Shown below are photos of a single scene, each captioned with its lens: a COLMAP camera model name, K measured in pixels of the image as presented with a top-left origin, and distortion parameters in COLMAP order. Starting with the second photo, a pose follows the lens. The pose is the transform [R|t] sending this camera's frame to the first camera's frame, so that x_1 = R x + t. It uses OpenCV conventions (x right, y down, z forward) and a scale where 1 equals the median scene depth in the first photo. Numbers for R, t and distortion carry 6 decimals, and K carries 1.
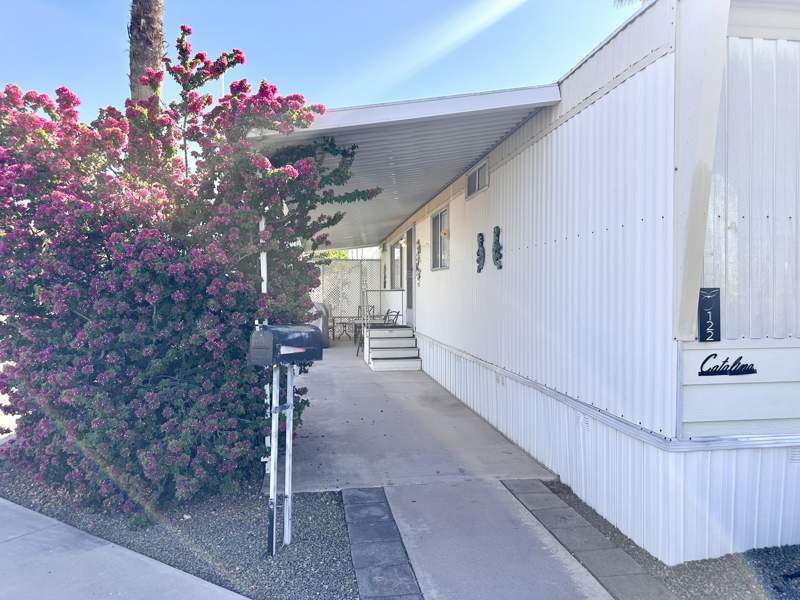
lens RADIAL K [[562.4, 0, 399.1], [0, 562.4, 301.1], [0, 0, 1]] dist [0.026573, -0.040701]
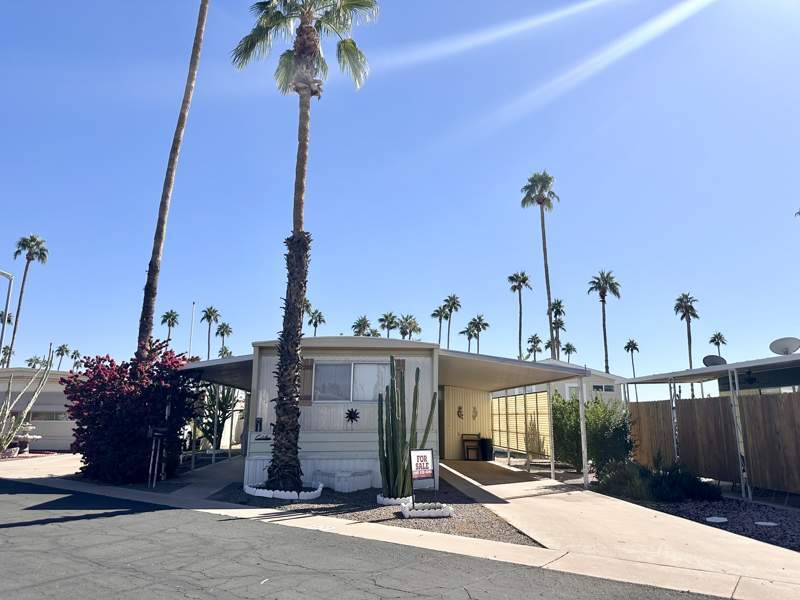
lens RADIAL K [[562.4, 0, 402.3], [0, 562.4, 296.7], [0, 0, 1]] dist [0.026573, -0.040701]
pose [[0.998385, -0.006385, -0.056450, 1.476351], [-0.006885, 0.972742, -0.231788, 0.048867], [0.056391, 0.231803, 0.971127, -2.515826]]
